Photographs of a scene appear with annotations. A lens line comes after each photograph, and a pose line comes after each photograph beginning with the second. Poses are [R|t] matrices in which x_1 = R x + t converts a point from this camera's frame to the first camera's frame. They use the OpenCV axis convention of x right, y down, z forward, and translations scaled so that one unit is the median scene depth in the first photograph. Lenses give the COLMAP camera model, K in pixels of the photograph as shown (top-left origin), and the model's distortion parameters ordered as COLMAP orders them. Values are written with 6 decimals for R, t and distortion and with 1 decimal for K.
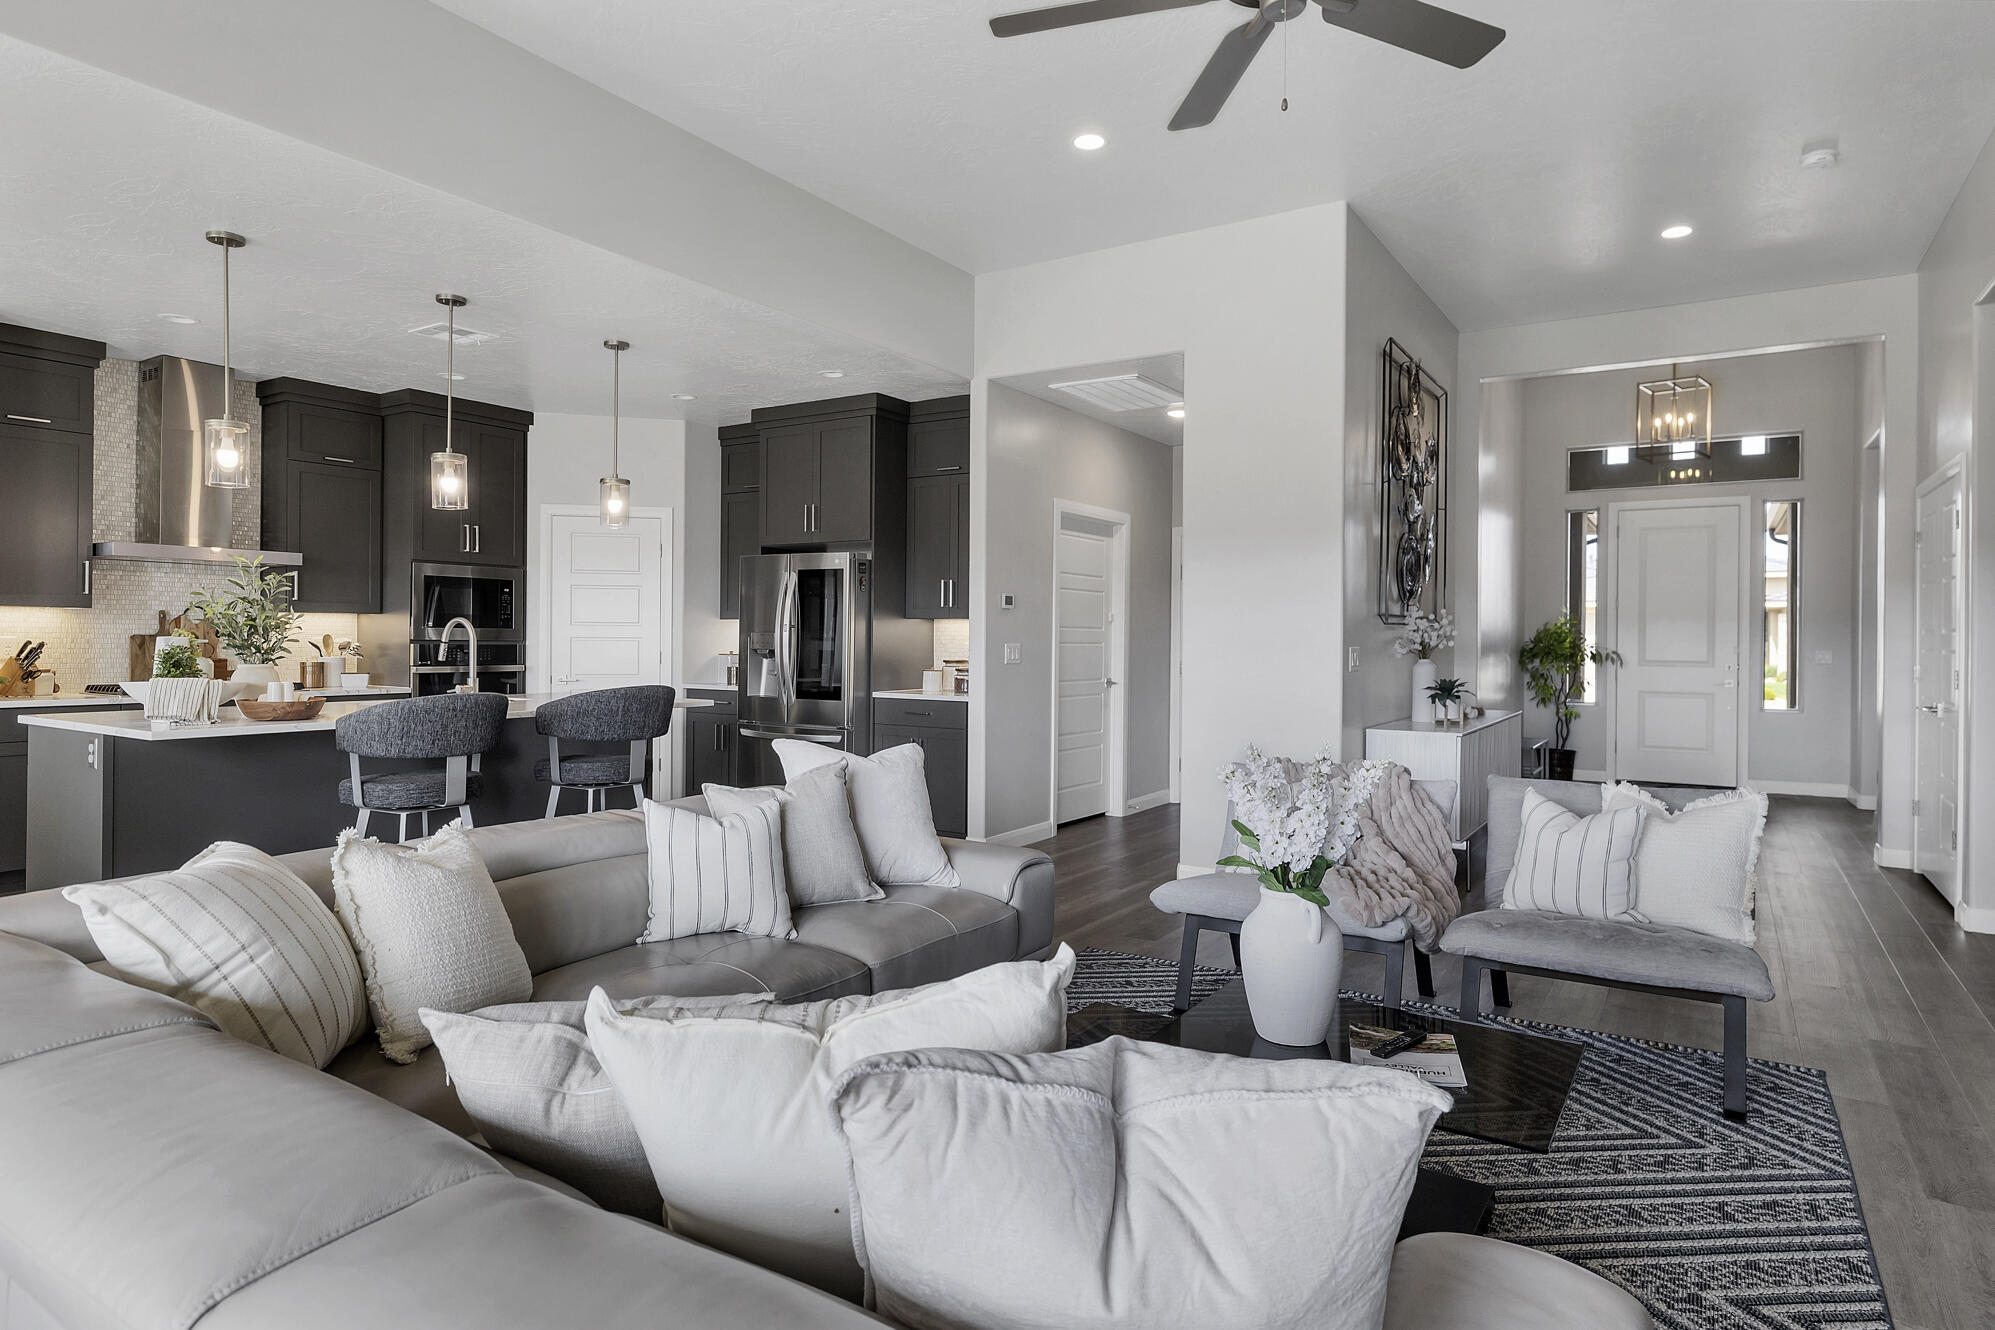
lens RADIAL K [[1114.1, 0, 1002.3], [0, 1114.1, 640.9], [0, 0, 1]] dist [-0.001375, -0.000392]
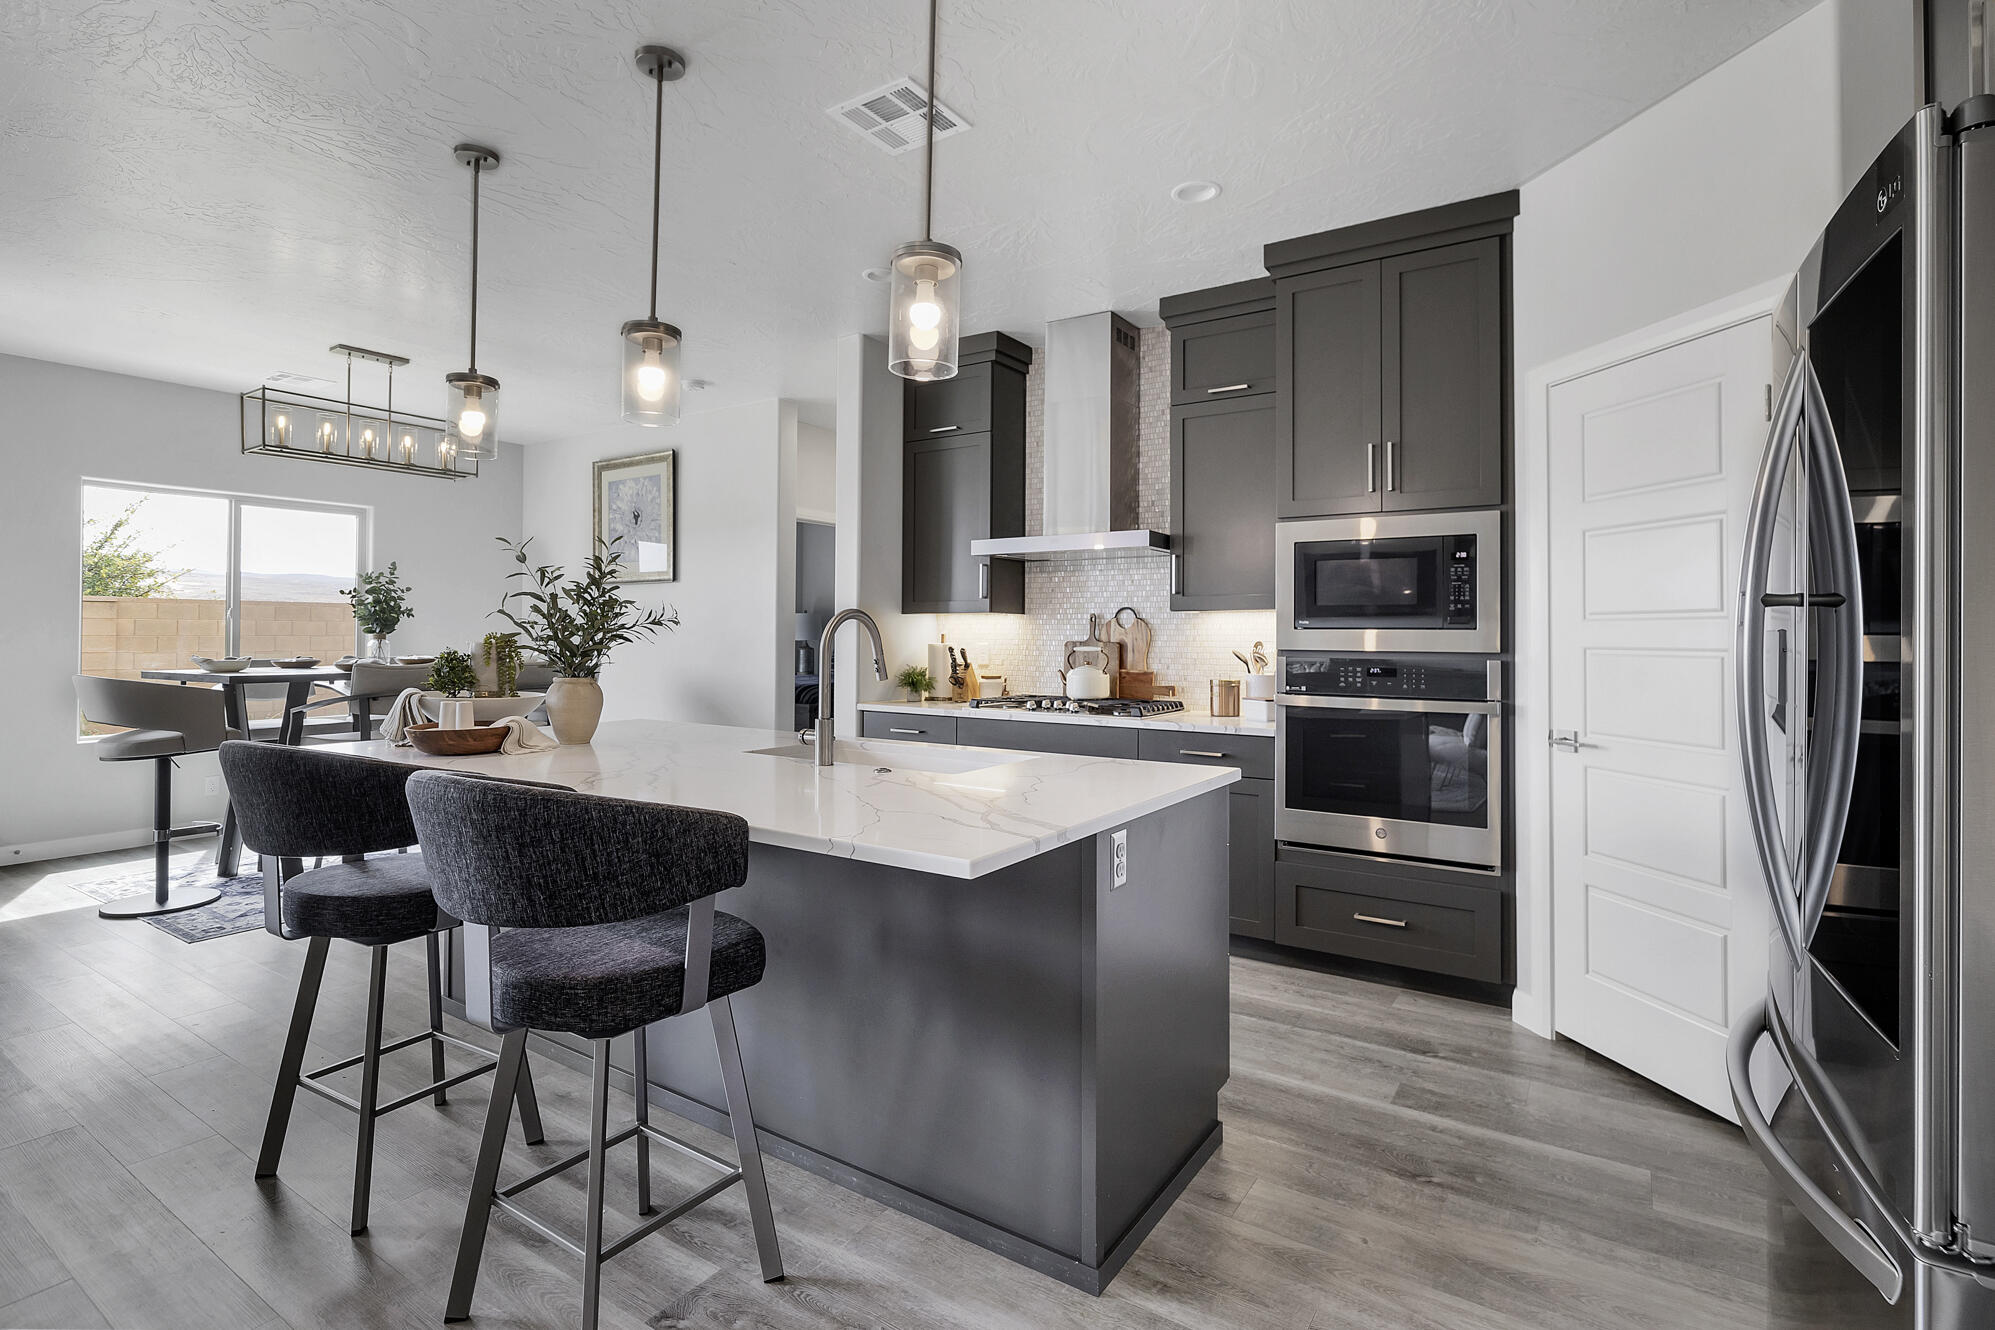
lens RADIAL K [[975.4, 0, 991.1], [0, 975.4, 615.5], [0, 0, 1]] dist [-0.012517, 0.000247]
pose [[-0.012248, -0.029085, -0.999502, 0.004222], [-0.008702, 0.999542, -0.028980, -0.002889], [0.999887, 0.008343, -0.012495, 0.857806]]
